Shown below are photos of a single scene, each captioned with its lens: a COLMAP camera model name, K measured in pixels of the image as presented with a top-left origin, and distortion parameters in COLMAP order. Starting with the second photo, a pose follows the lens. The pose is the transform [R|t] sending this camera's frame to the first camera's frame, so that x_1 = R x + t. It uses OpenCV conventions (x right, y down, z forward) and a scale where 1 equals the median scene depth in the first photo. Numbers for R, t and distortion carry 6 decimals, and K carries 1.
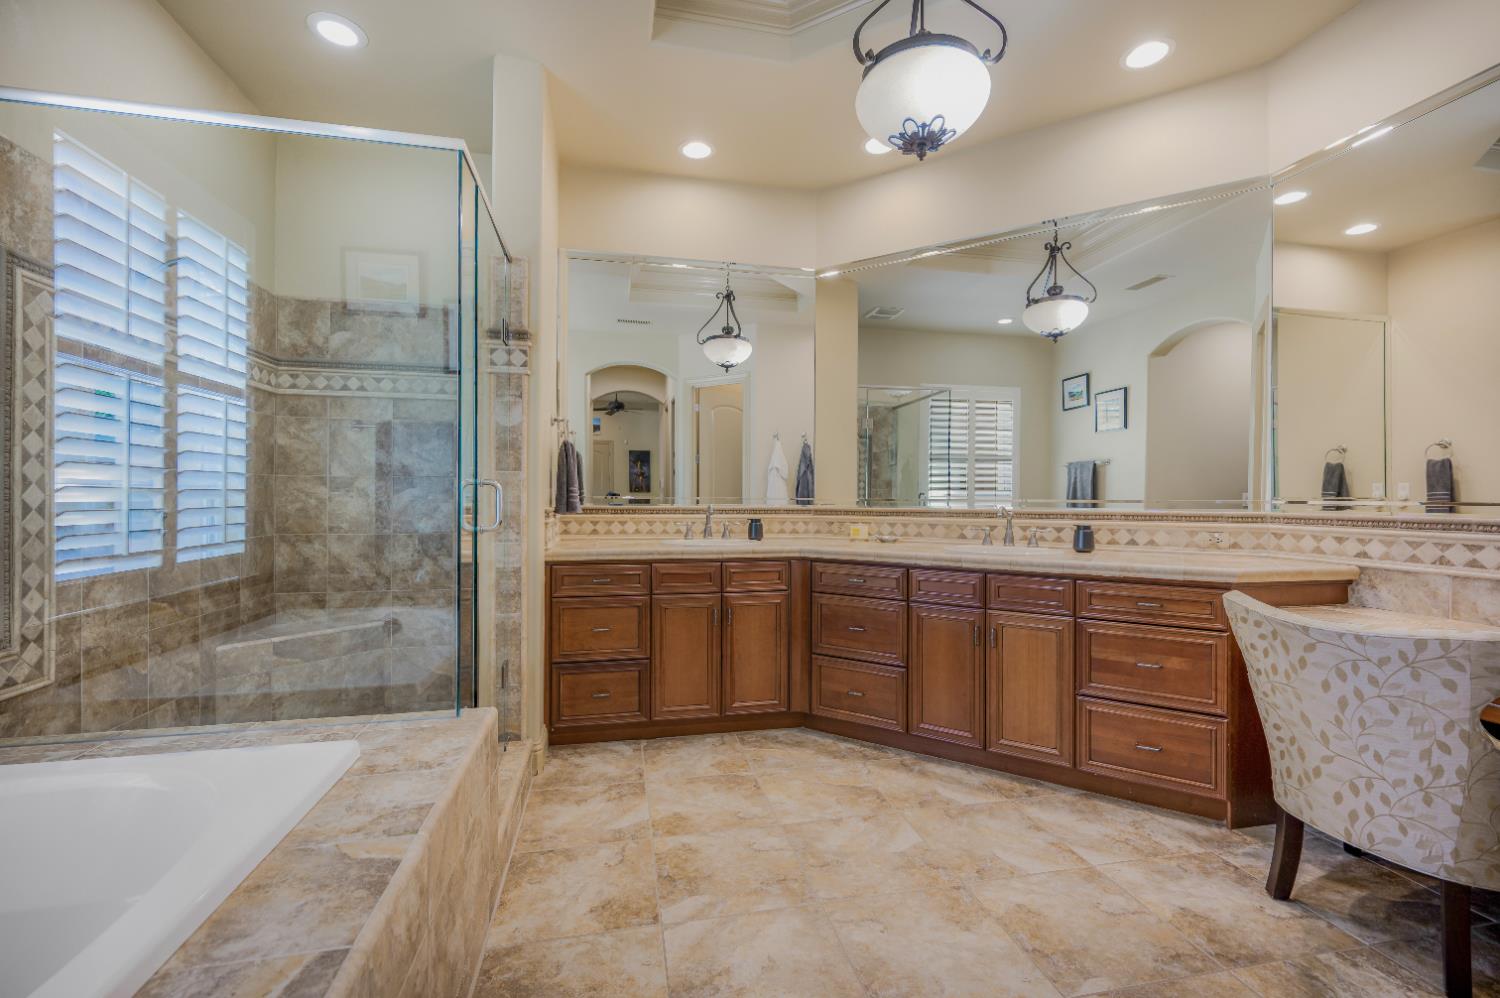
lens RADIAL K [[638.1, 0, 753.6], [0, 638.1, 502.2], [0, 0, 1]] dist [0.001712, 0.000459]
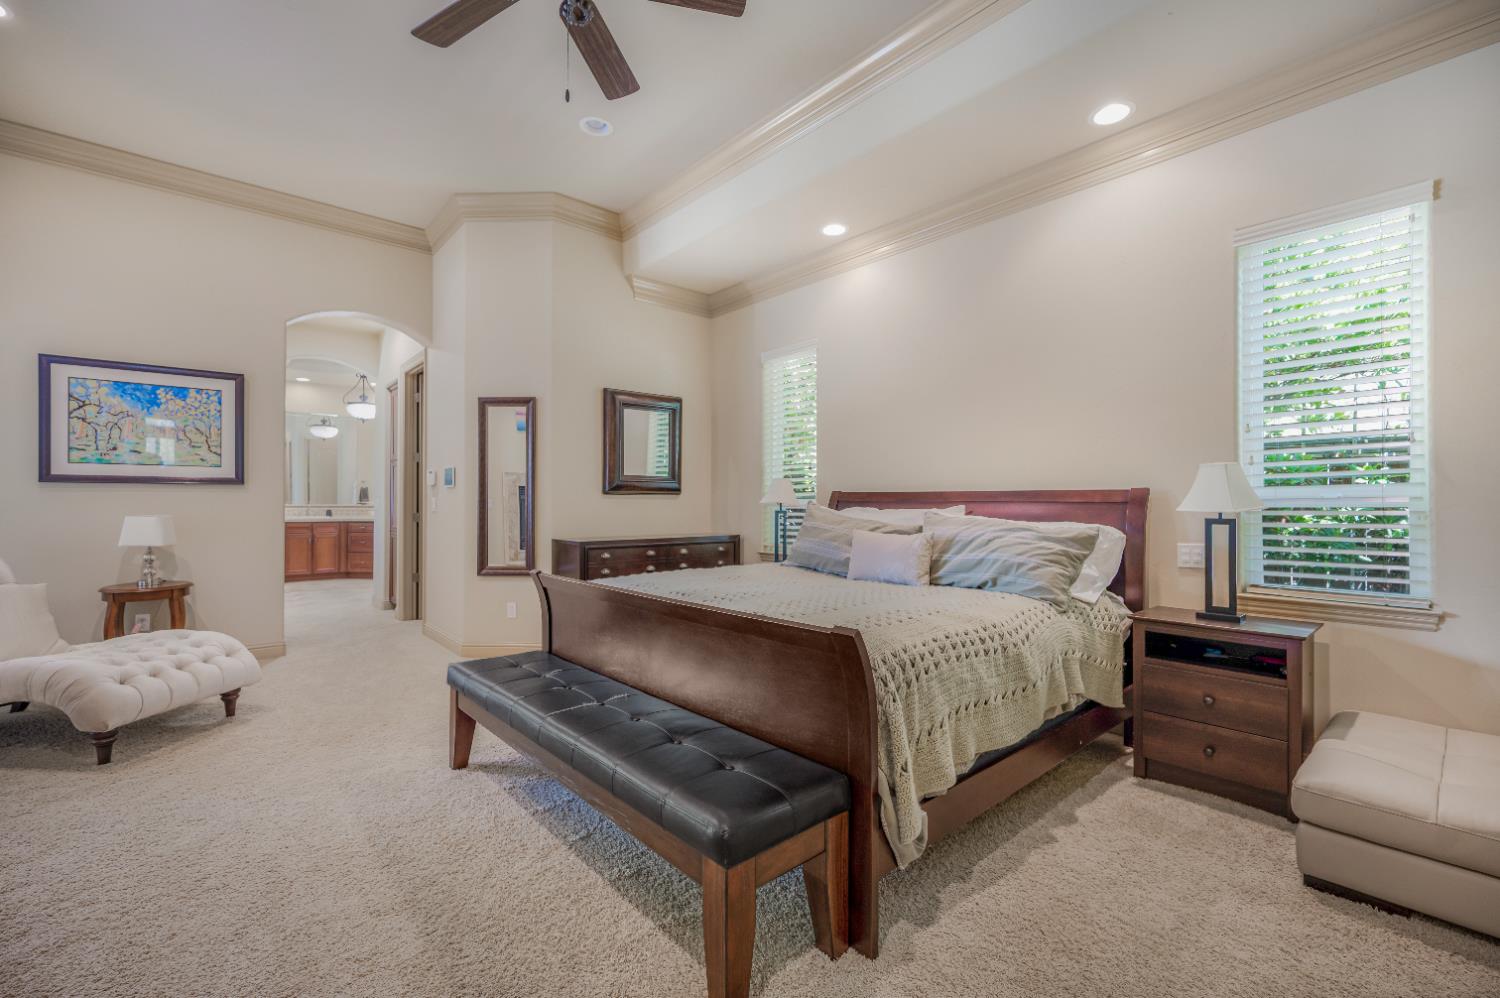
lens RADIAL K [[638.1, 0, 753.6], [0, 638.1, 502.2], [0, 0, 1]] dist [0.001712, 0.000459]
pose [[0.874309, 0.001514, 0.485367, 0.330186], [0.000936, 0.999988, -0.004805, 0.012170], [-0.485368, 0.004655, 0.874297, -2.854636]]
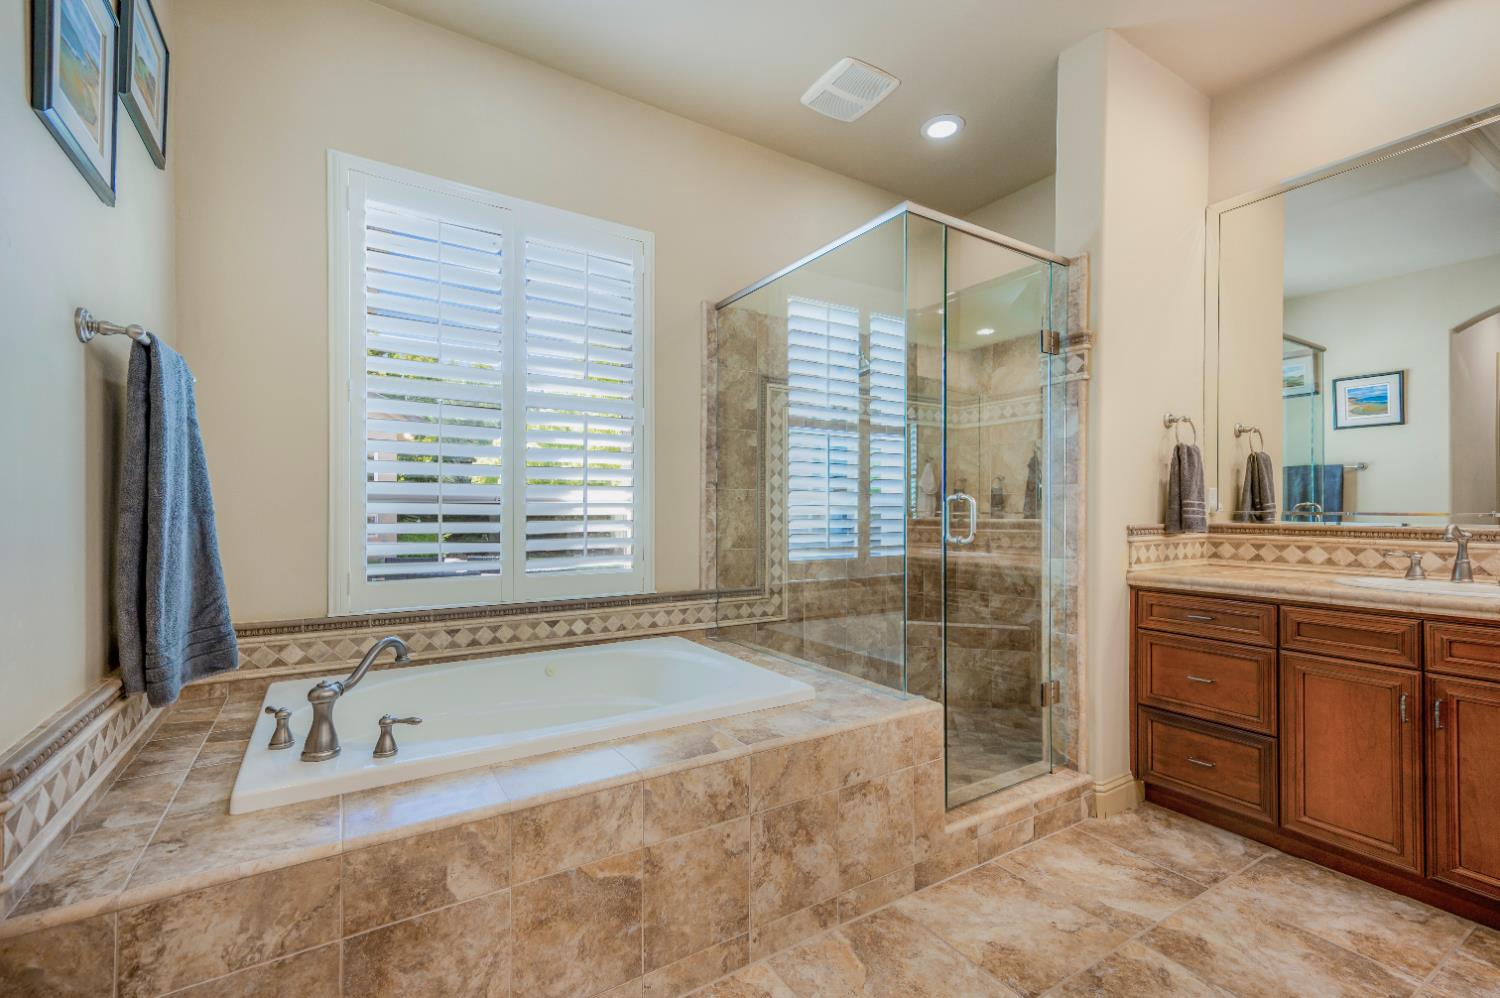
lens RADIAL K [[649.1, 0, 753.0], [0, 649.1, 517.6], [0, 0, 1]] dist [0.025716, 0.000230]
pose [[0.356228, 0.008581, -0.934360, 0.329023], [-0.010369, 0.999933, 0.005230, 0.000644], [0.934342, 0.007825, 0.356293, 0.191948]]
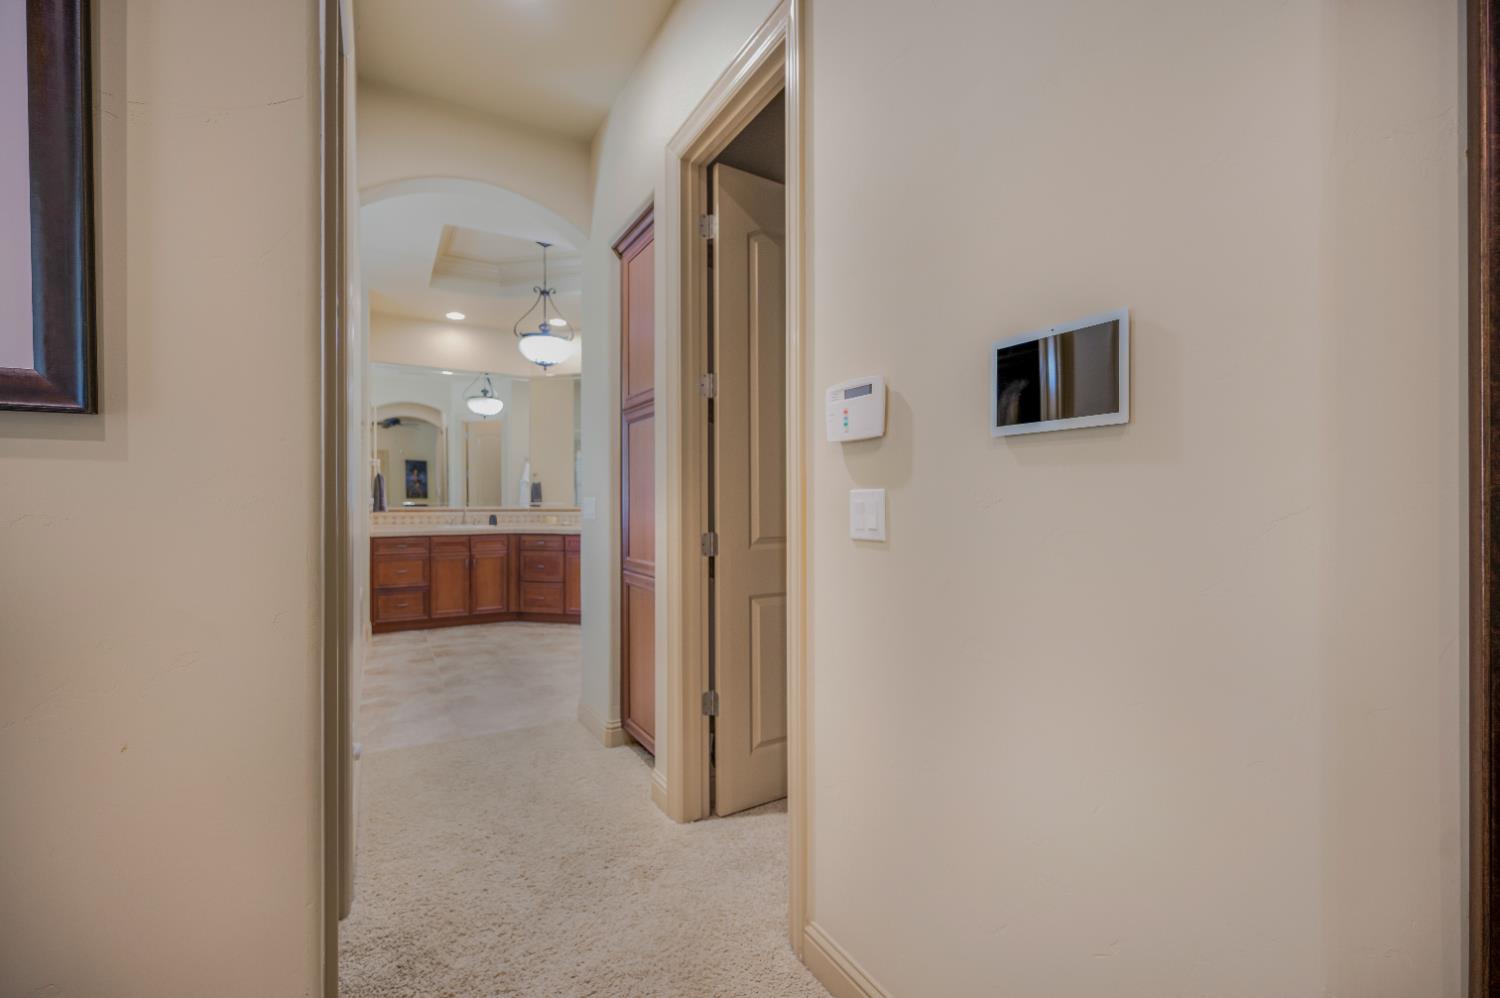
lens RADIAL K [[638.1, 0, 753.6], [0, 638.1, 502.2], [0, 0, 1]] dist [0.001712, 0.000459]
pose [[0.951121, -0.006216, 0.308754, 0.183388], [0.007502, 0.999967, -0.002977, 0.002355], [-0.308726, 0.005148, 0.951137, -1.197260]]
